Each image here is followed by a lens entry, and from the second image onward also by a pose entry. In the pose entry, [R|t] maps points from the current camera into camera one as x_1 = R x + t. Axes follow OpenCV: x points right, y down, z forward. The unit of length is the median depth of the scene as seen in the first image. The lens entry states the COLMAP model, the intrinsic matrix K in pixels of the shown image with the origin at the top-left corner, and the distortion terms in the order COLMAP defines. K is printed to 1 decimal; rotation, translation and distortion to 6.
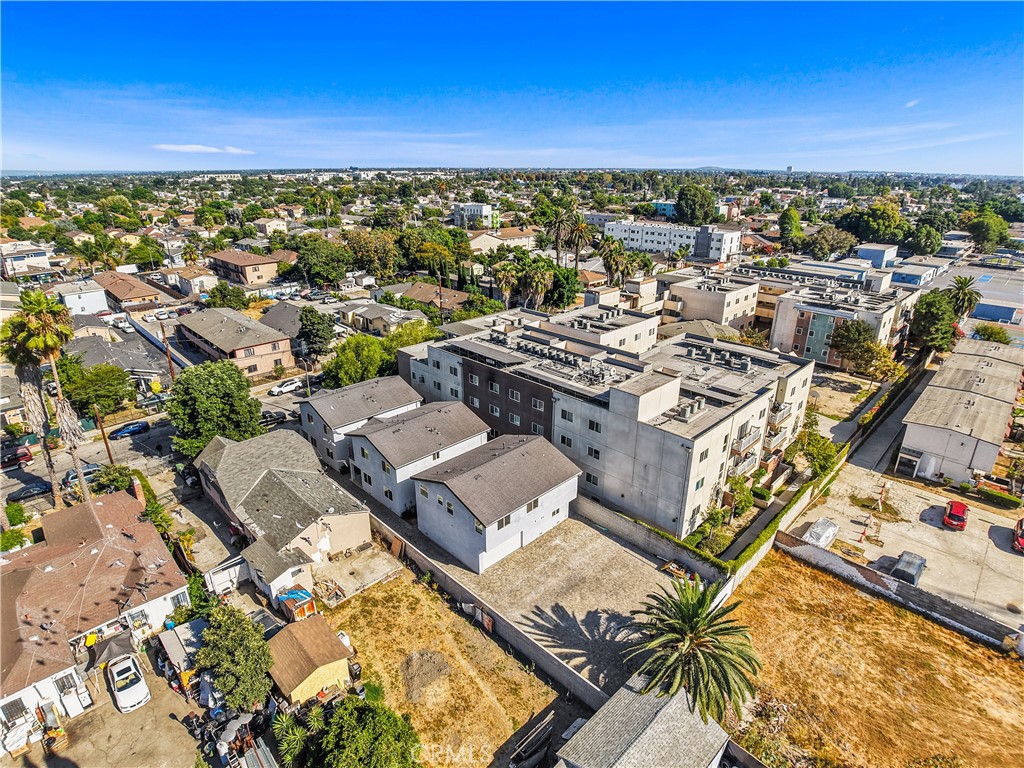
lens RADIAL K [[551.6, 0, 520.8], [0, 551.6, 385.0], [0, 0, 1]] dist [-0.054687, -0.000335]
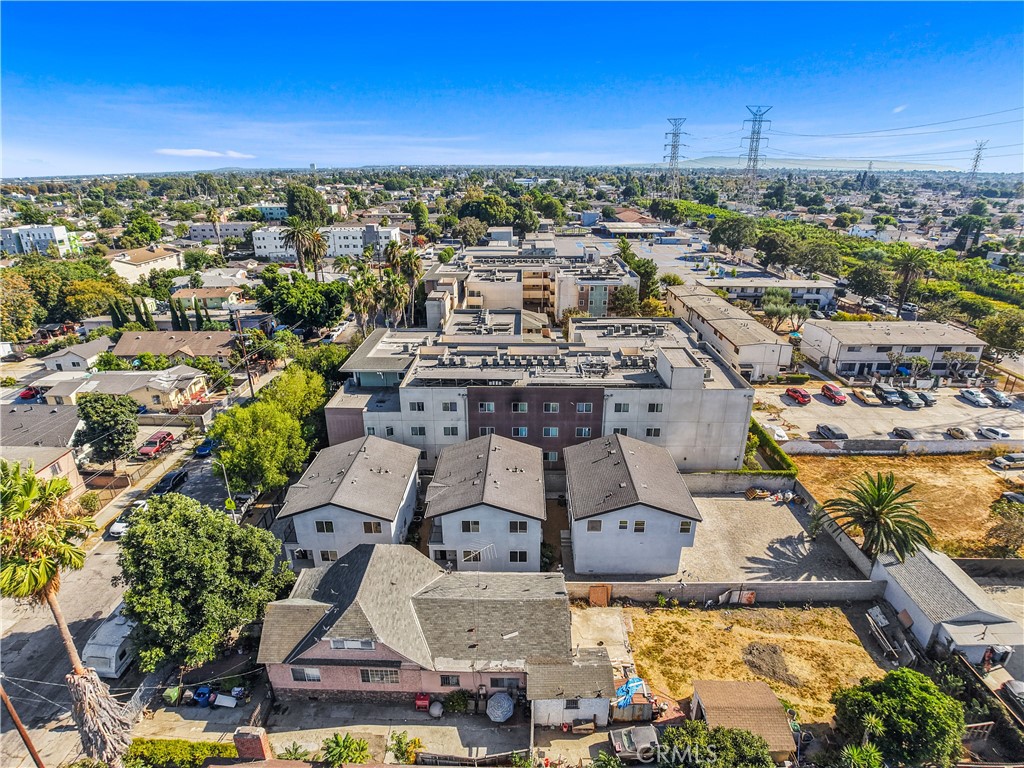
lens RADIAL K [[551.6, 0, 520.8], [0, 551.6, 385.0], [0, 0, 1]] dist [-0.054687, -0.000335]
pose [[0.714630, -0.259971, 0.649399, -0.536361], [0.258513, 0.960802, 0.100154, -0.104333], [-0.649980, 0.096305, 0.753824, 0.249016]]
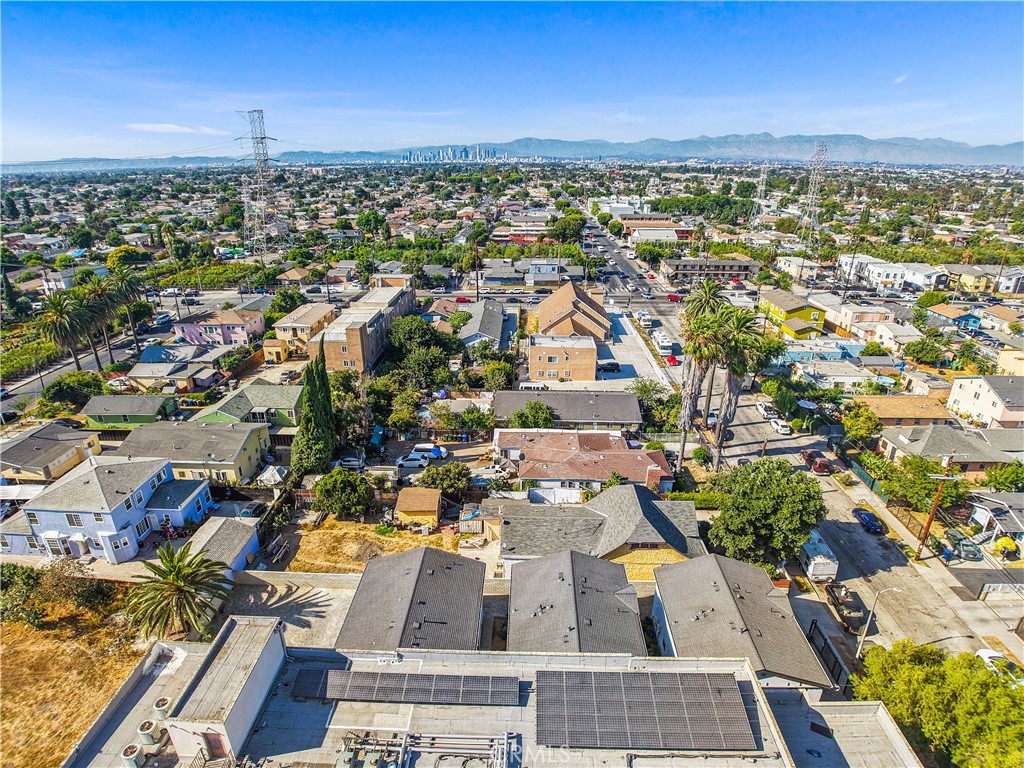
lens RADIAL K [[558.9, 0, 512.0], [0, 558.9, 384.0], [0, 0, 1]] dist [-0.047517, 0.000645]
pose [[-0.732815, 0.247357, -0.633874, 0.209953], [-0.256475, 0.762454, 0.594041, -0.455072], [0.630240, 0.597895, -0.495297, 0.905167]]
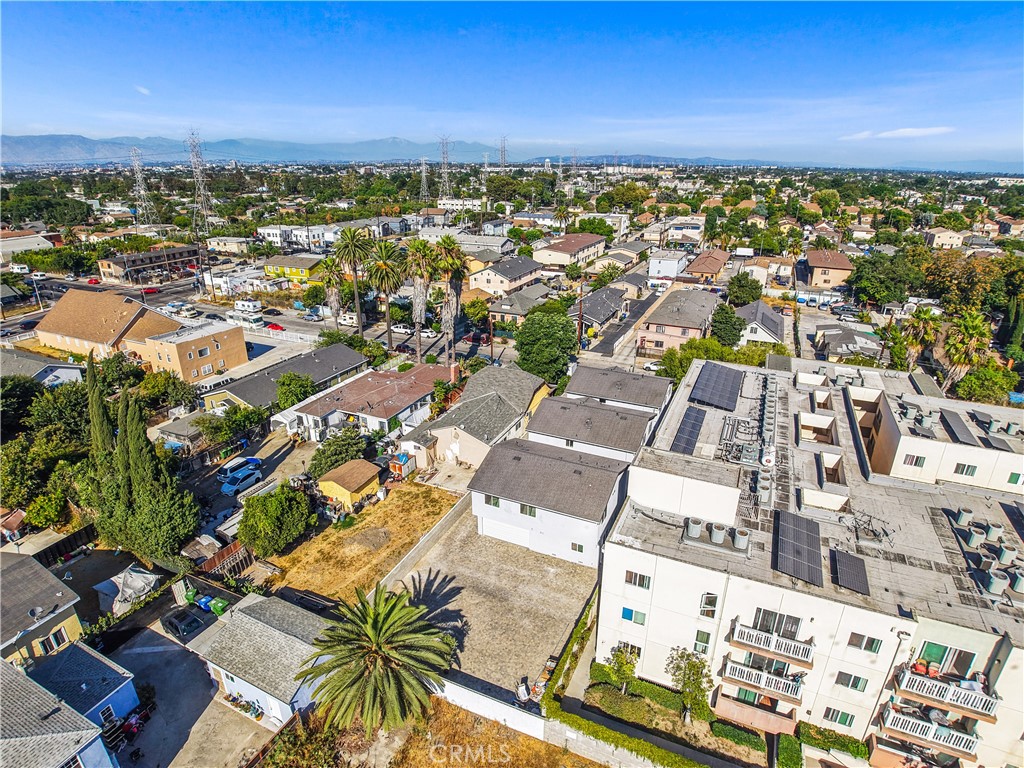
lens RADIAL K [[558.9, 0, 512.0], [0, 558.9, 384.0], [0, 0, 1]] dist [-0.047517, 0.000645]
pose [[0.339063, 0.343944, -0.875636, 0.521029], [-0.347065, 0.910848, 0.223385, -0.127962], [0.874404, 0.228161, 0.428206, 0.322779]]
